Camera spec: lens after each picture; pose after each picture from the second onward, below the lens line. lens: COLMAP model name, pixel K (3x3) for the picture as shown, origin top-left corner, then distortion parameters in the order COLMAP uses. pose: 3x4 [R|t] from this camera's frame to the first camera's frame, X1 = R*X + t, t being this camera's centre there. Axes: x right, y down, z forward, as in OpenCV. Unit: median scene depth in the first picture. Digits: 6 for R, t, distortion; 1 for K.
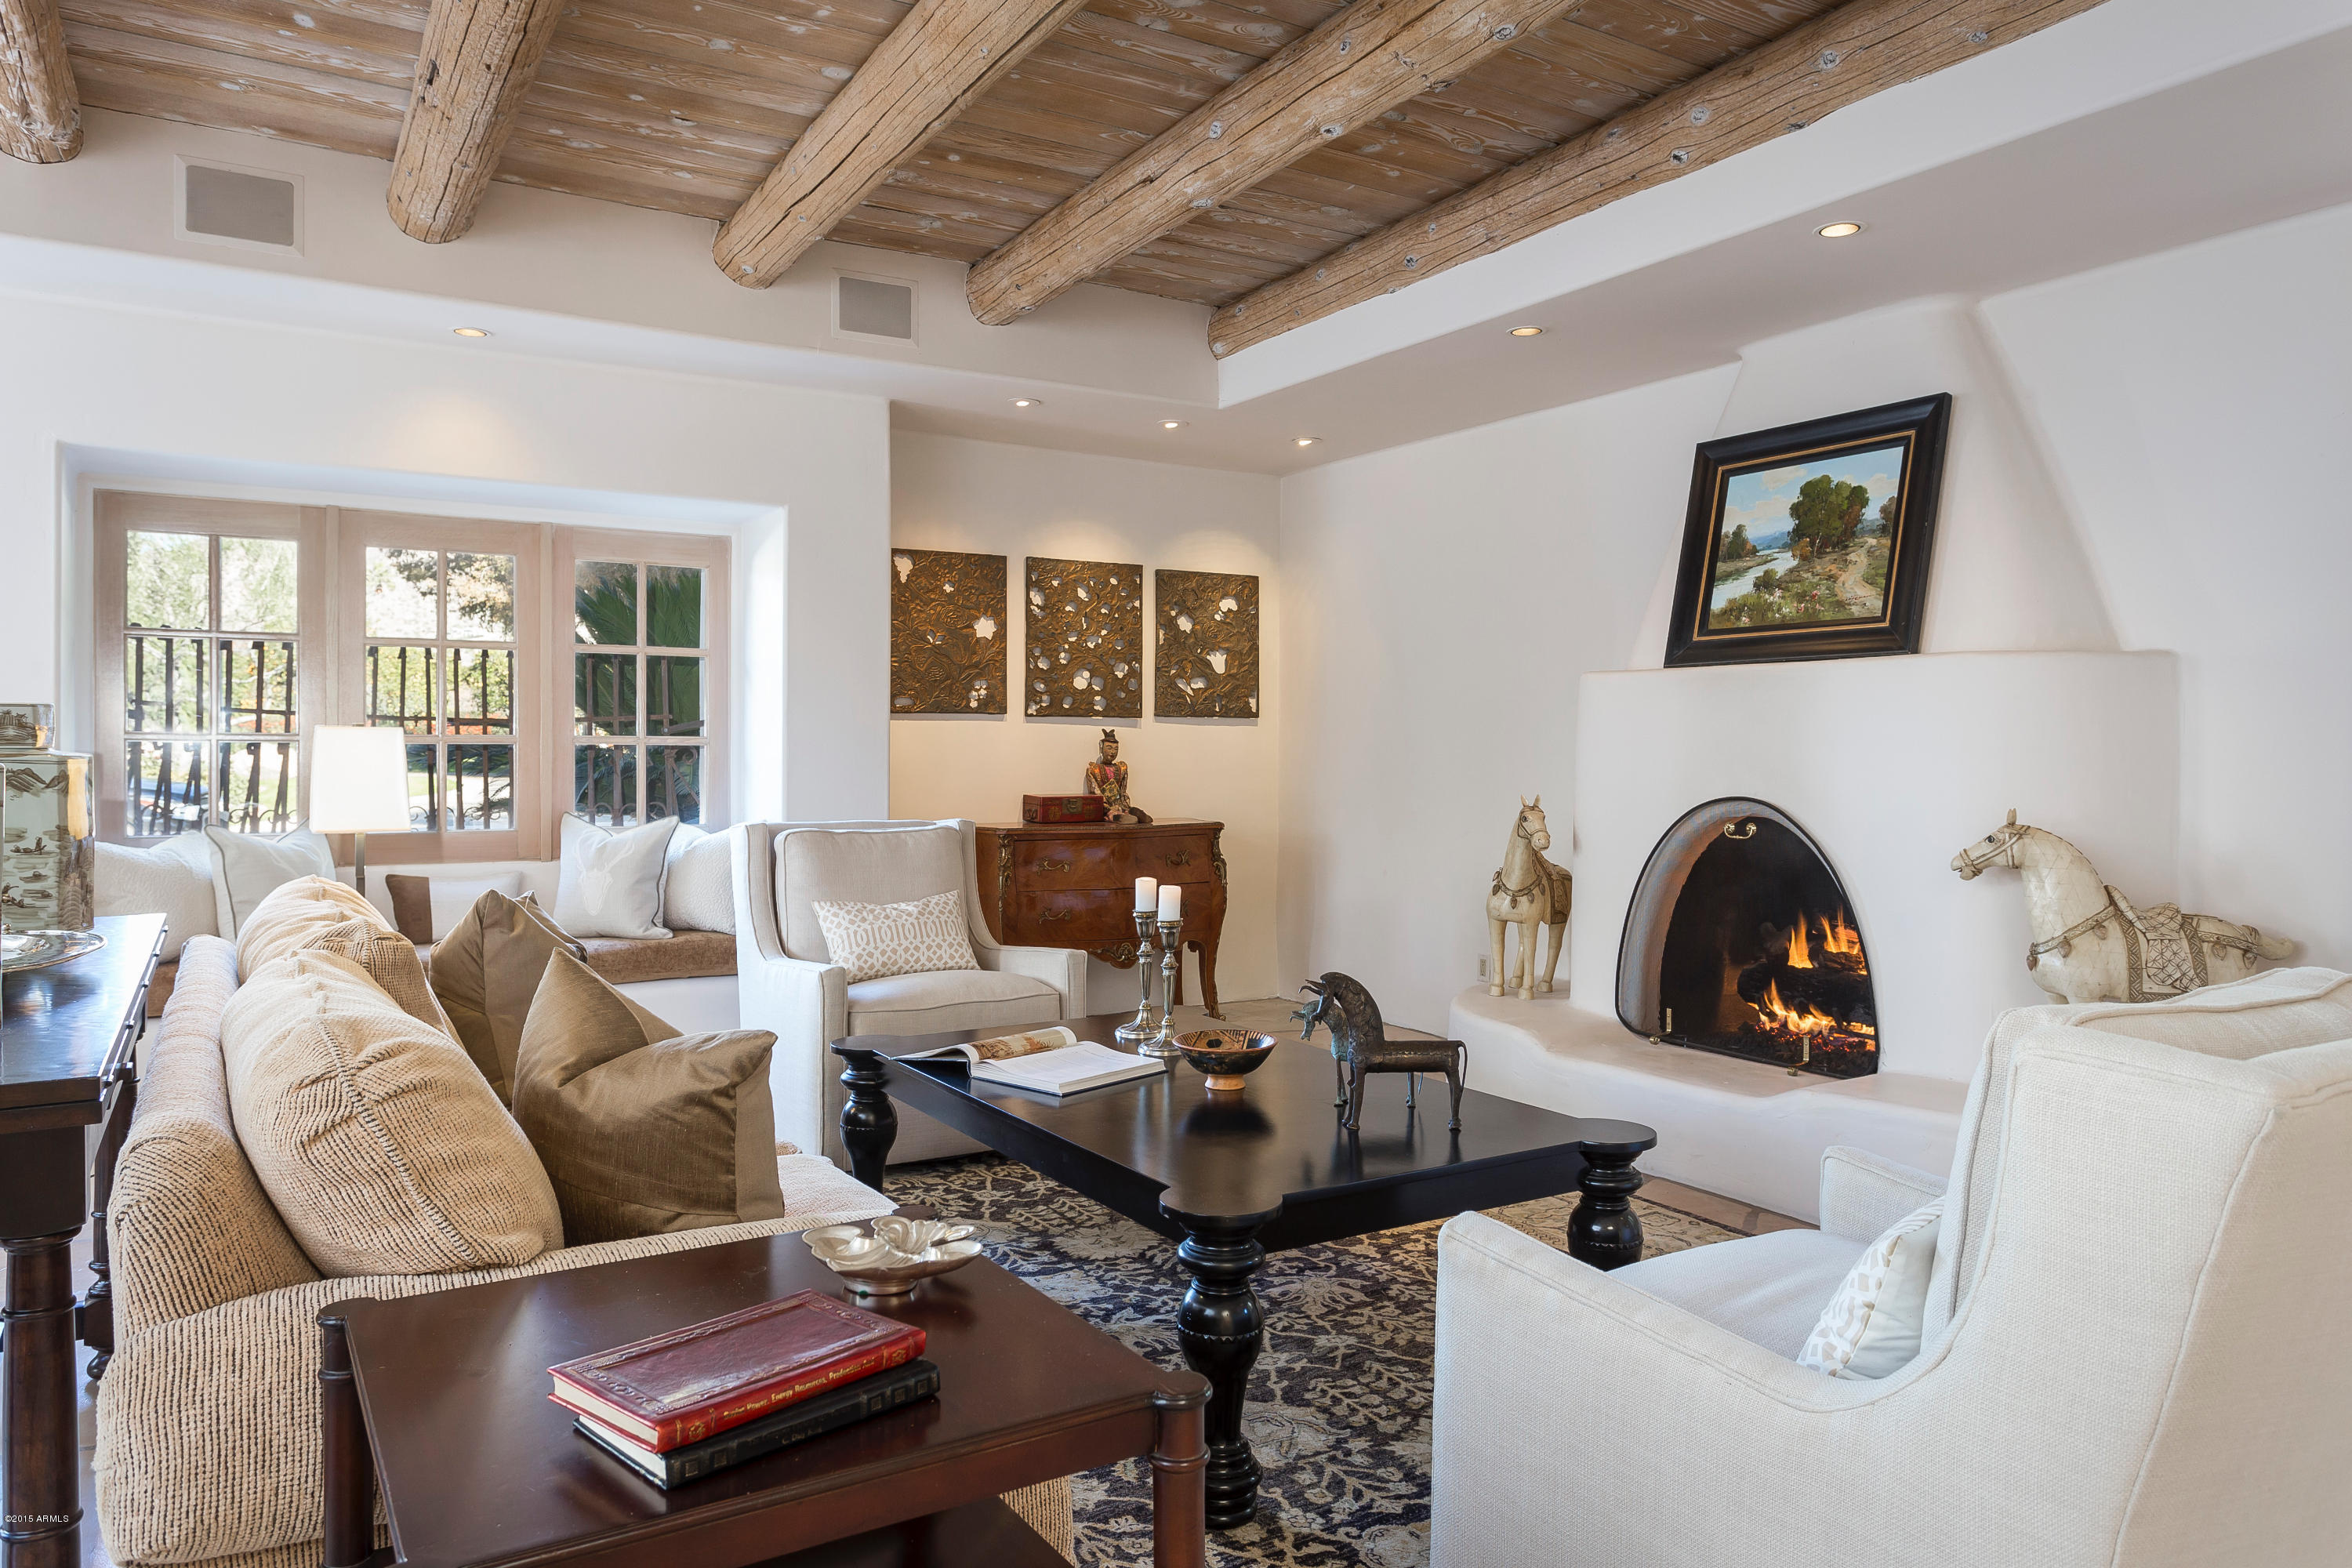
lens RADIAL K [[1561.7, 0, 1177.0], [0, 1561.7, 778.0], [0, 0, 1]] dist [0.003265, 0.001906]
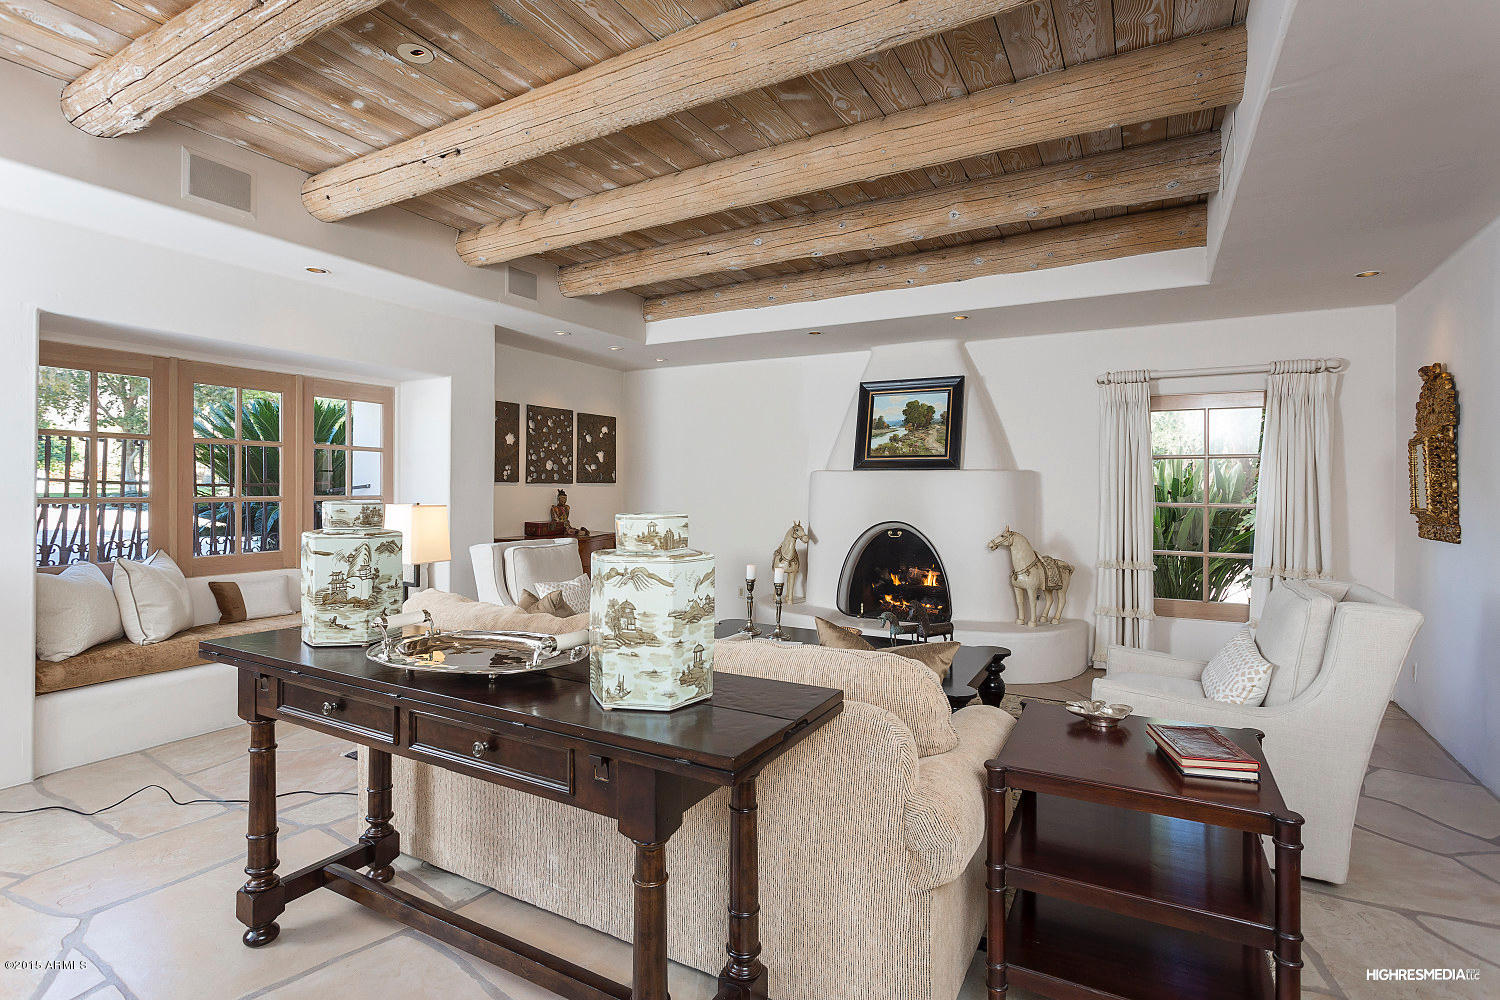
lens RADIAL K [[727.7, 0, 748.7], [0, 727.7, 494.6], [0, 0, 1]] dist [-0.004806, 0.000010]
pose [[0.870455, -0.002884, 0.492240, -0.407492], [0.004557, 0.999987, -0.002200, -0.027477], [-0.492227, 0.004158, 0.870457, 0.049784]]
